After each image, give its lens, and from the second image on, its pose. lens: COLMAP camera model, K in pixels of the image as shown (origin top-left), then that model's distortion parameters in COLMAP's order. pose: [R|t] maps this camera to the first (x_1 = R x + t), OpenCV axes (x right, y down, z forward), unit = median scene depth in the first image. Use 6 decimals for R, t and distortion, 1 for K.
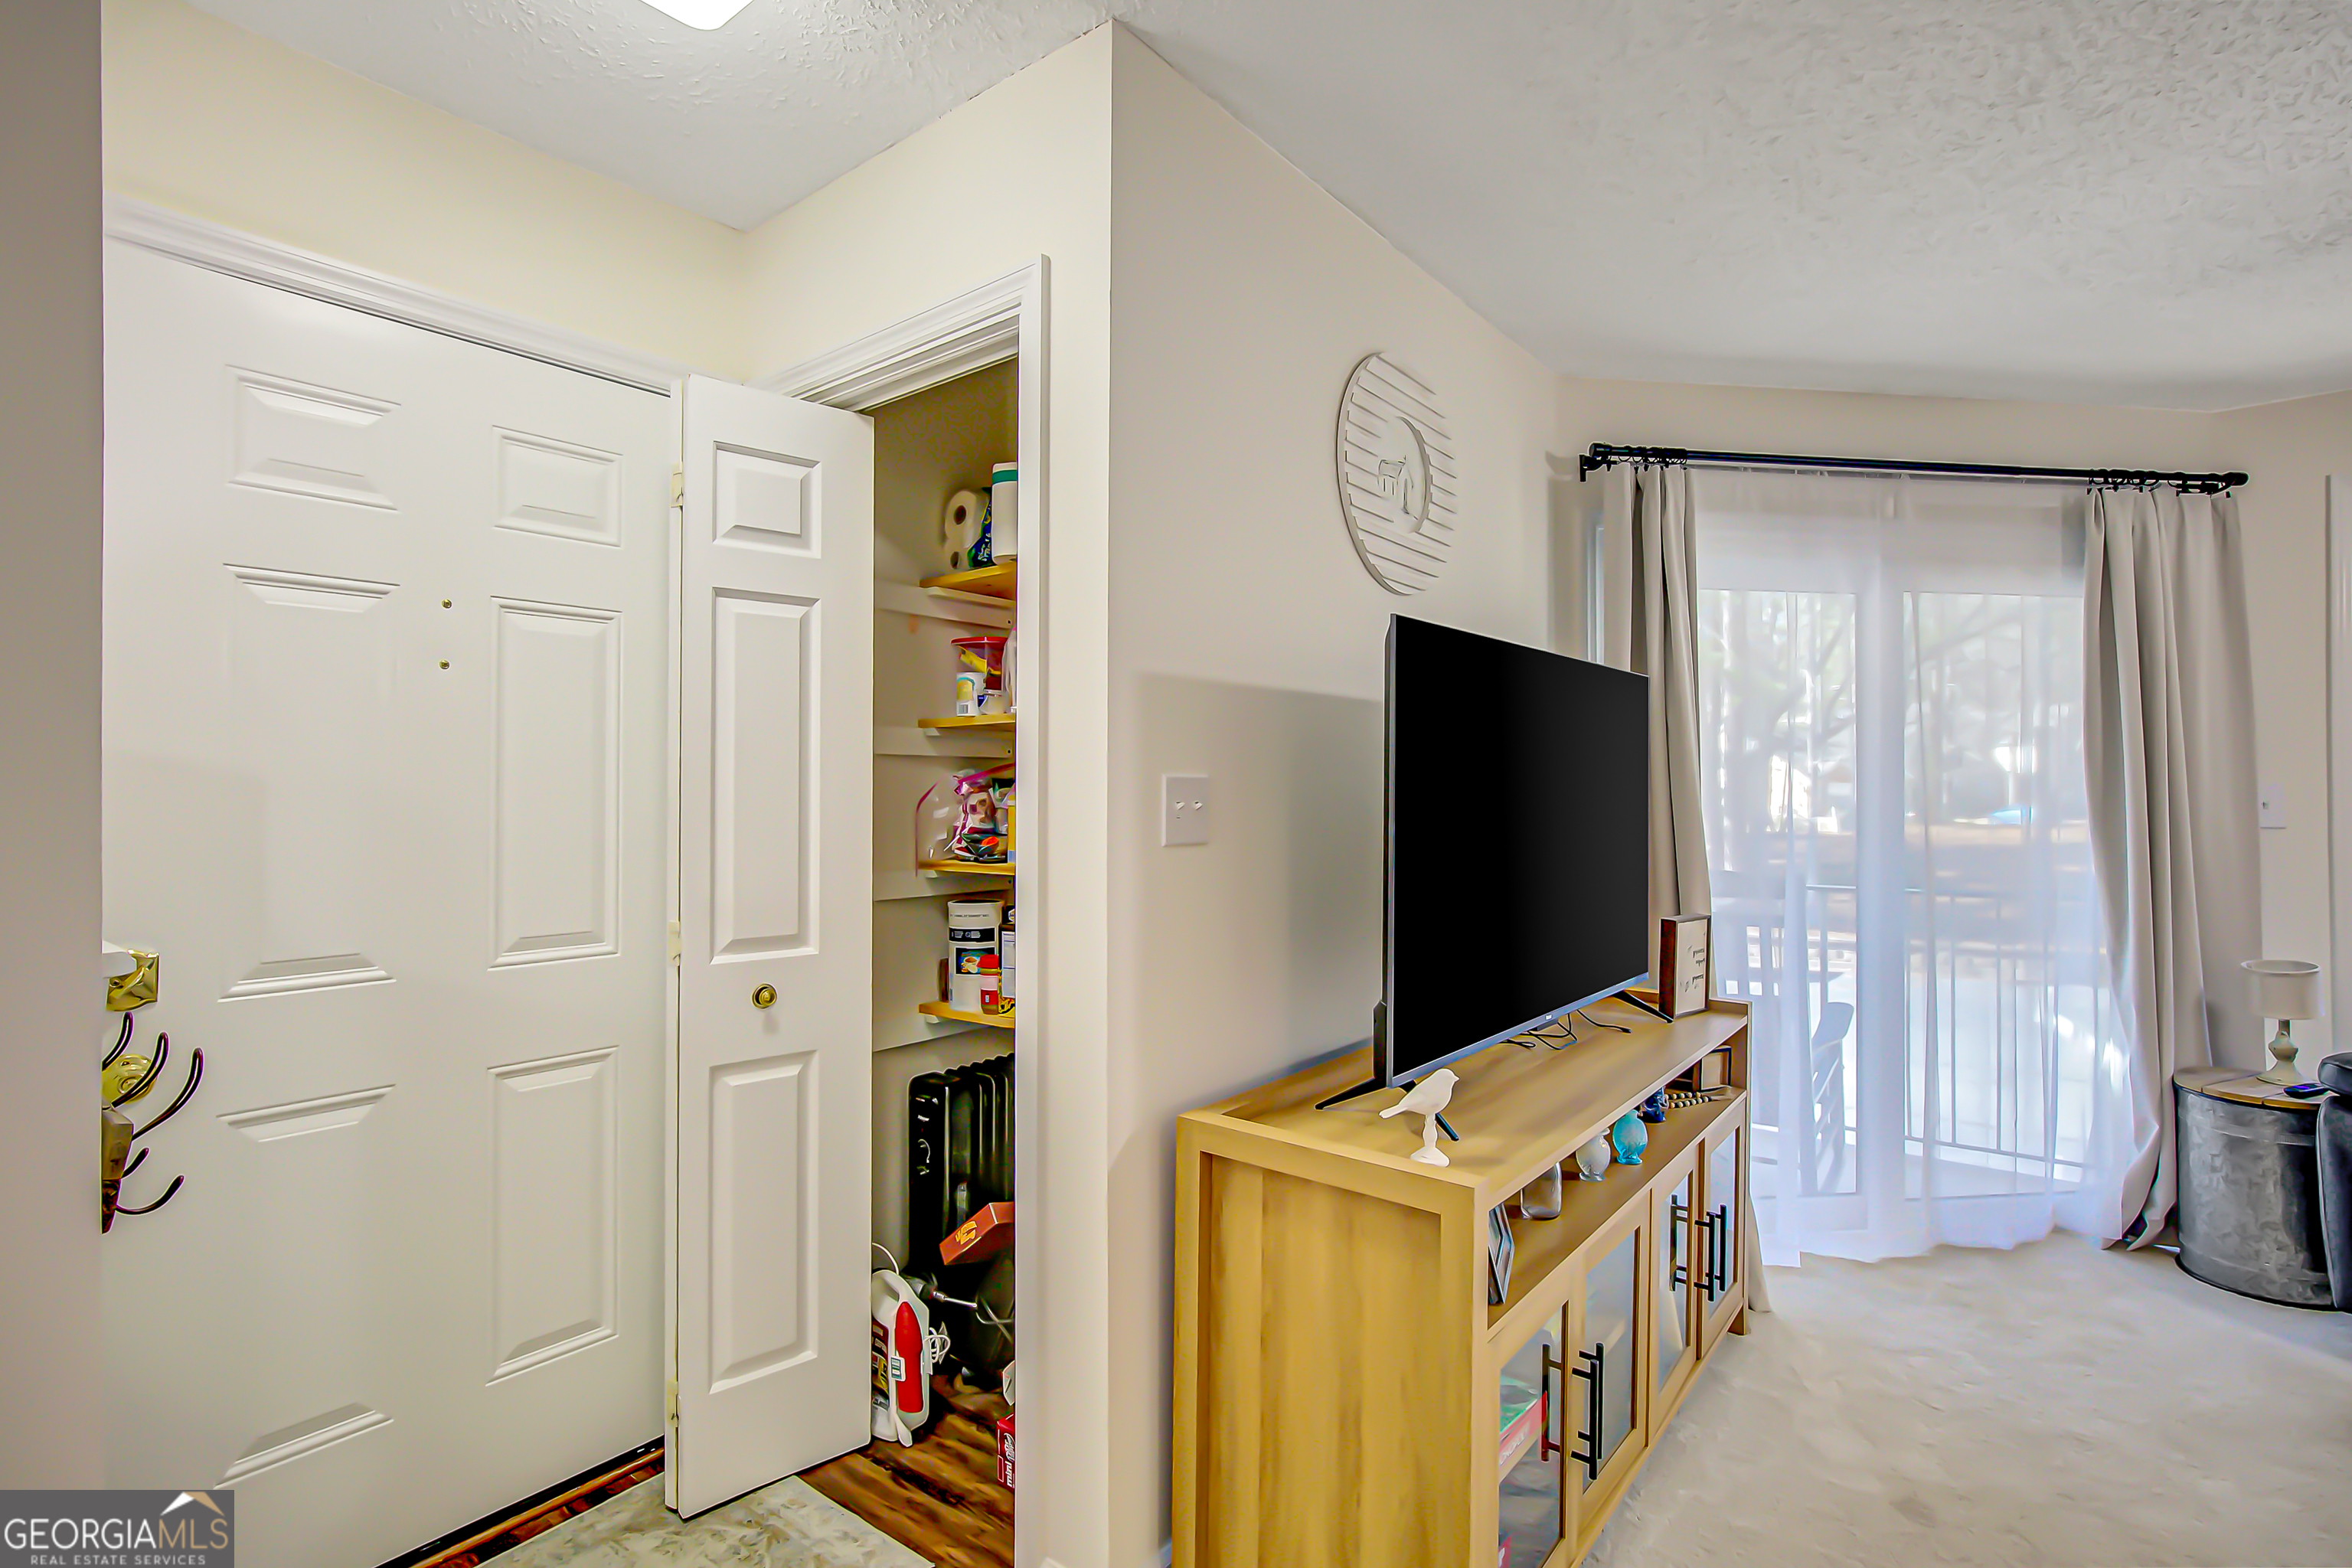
lens RADIAL K [[1113.3, 0, 1176.0], [0, 1113.3, 784.0], [0, 0, 1]] dist [-0.000433, -0.000110]
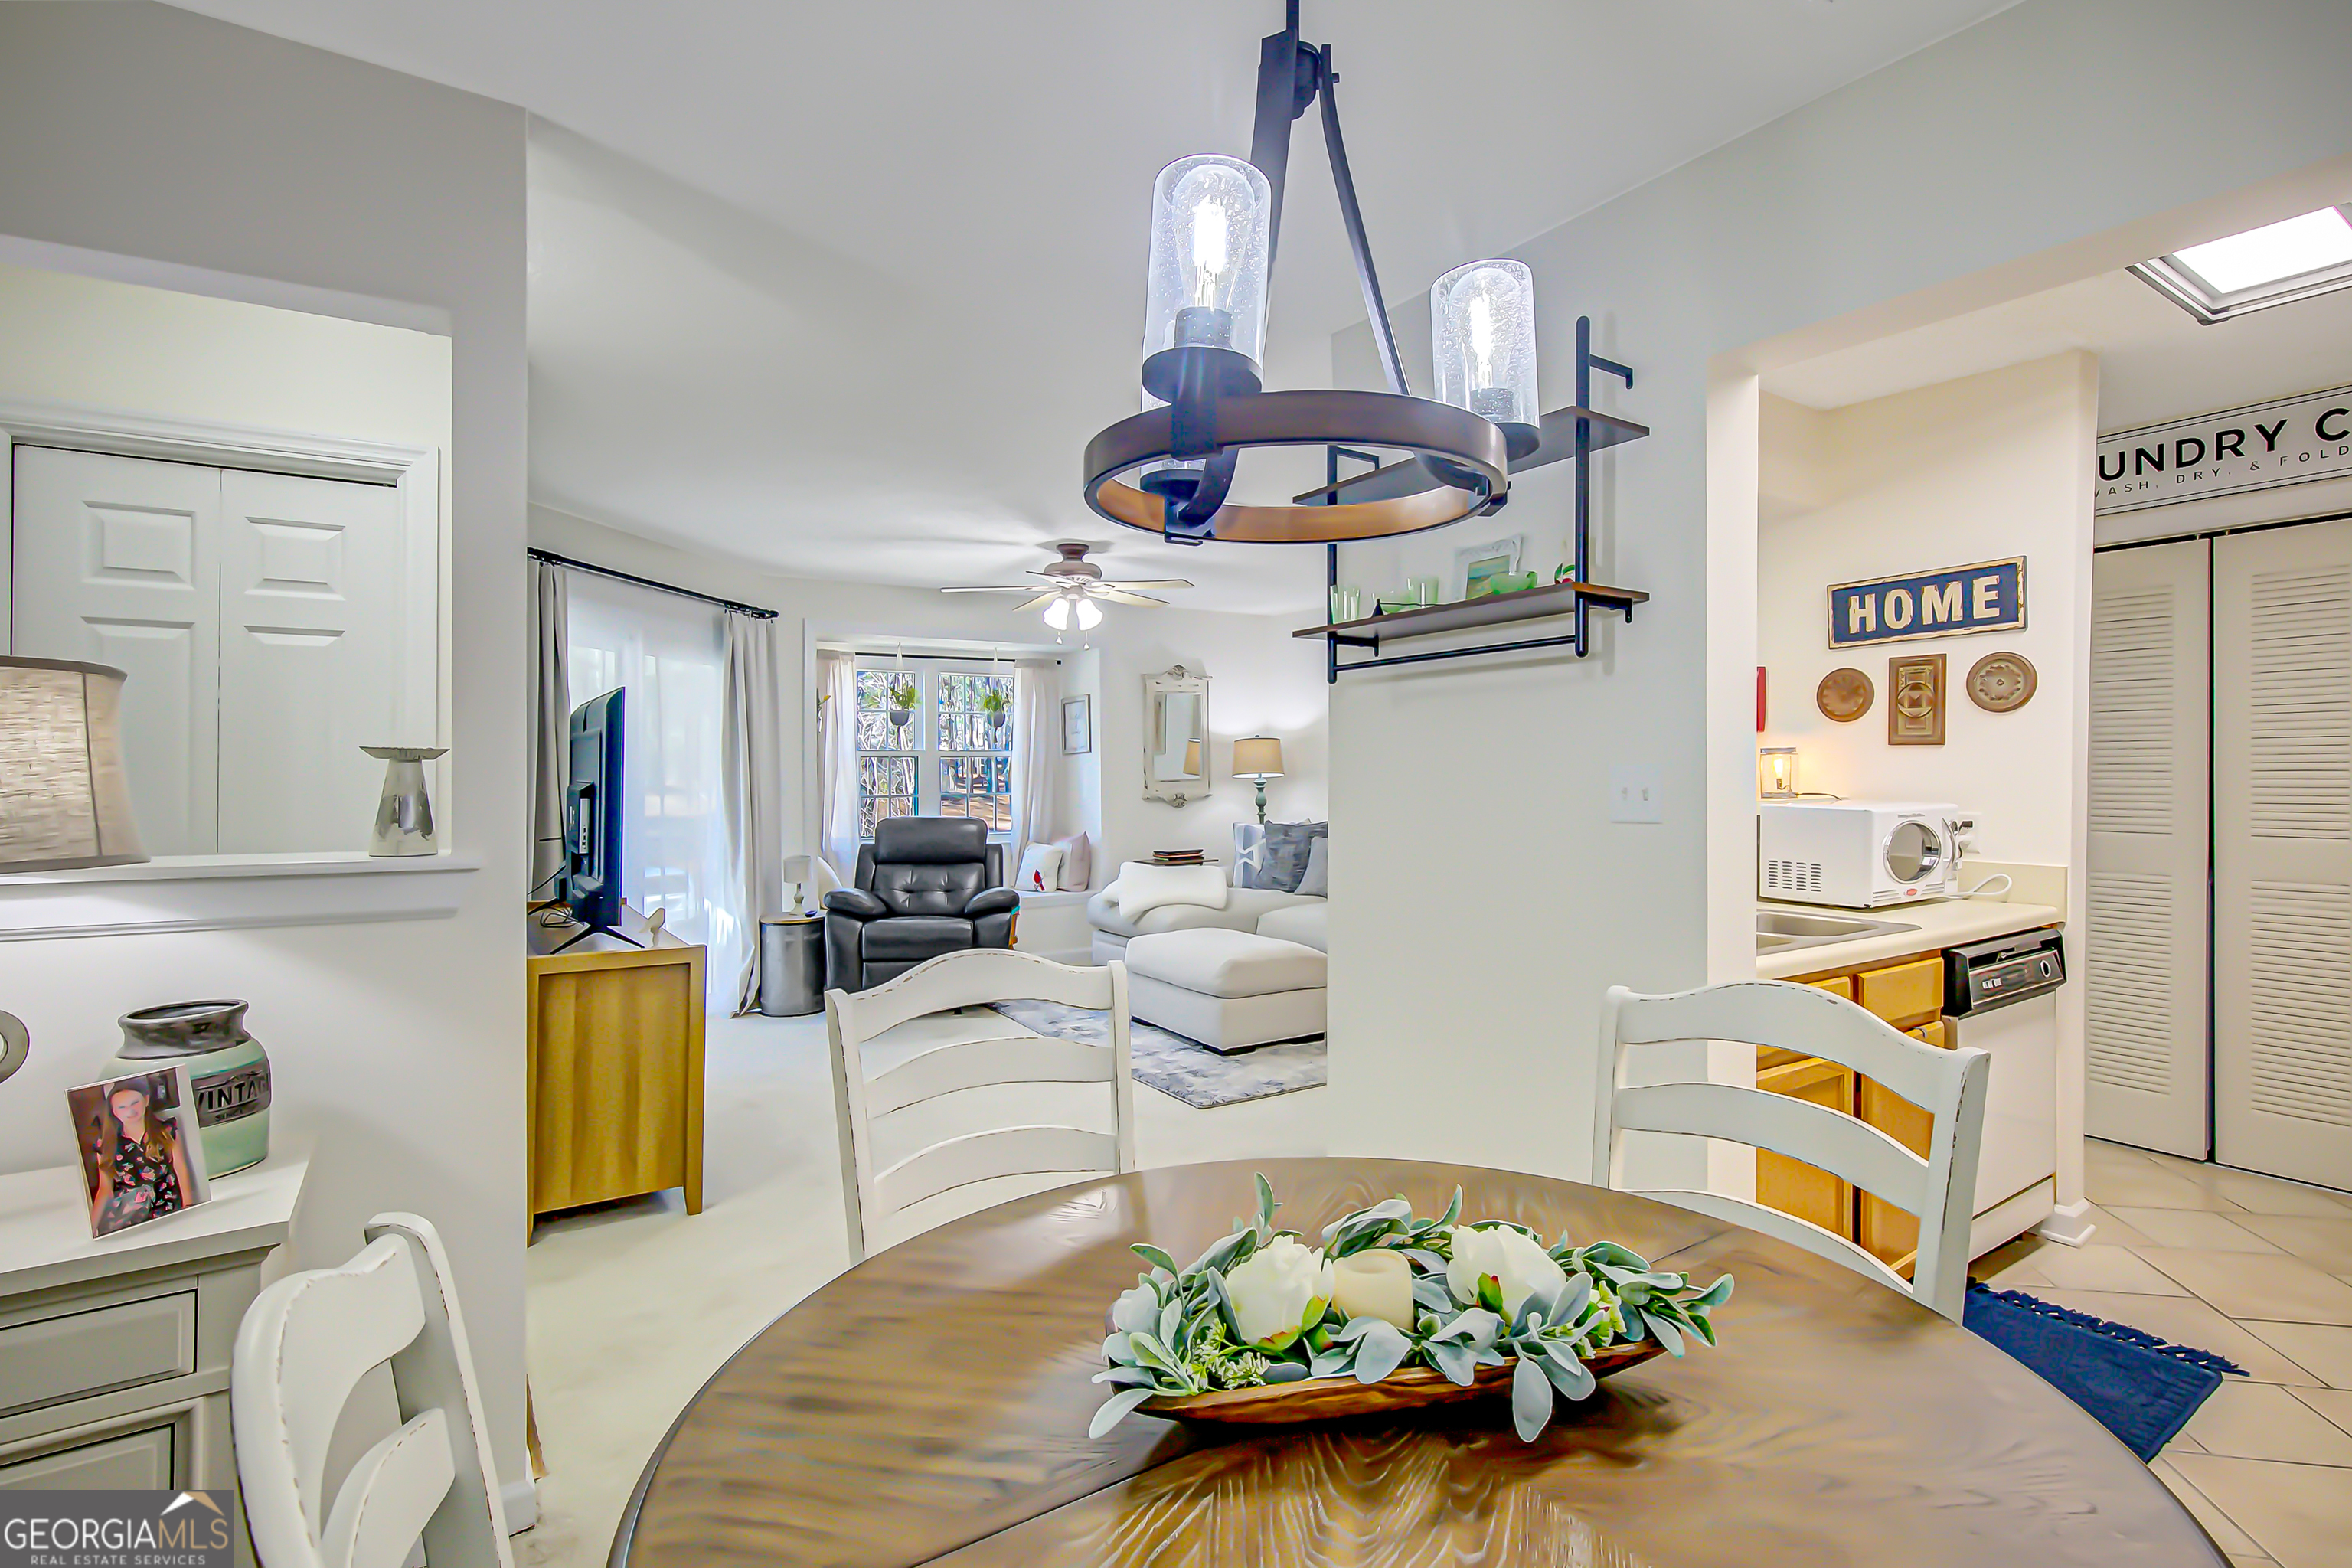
lens RADIAL K [[1164.4, 0, 1176.0], [0, 1164.4, 784.0], [0, 0, 1]] dist [0.001433, 0.001860]
pose [[0.295869, -0.009653, 0.955180, -0.860678], [0.001211, 0.999952, 0.009730, 0.007589], [-0.955228, -0.001722, 0.295867, -0.308545]]
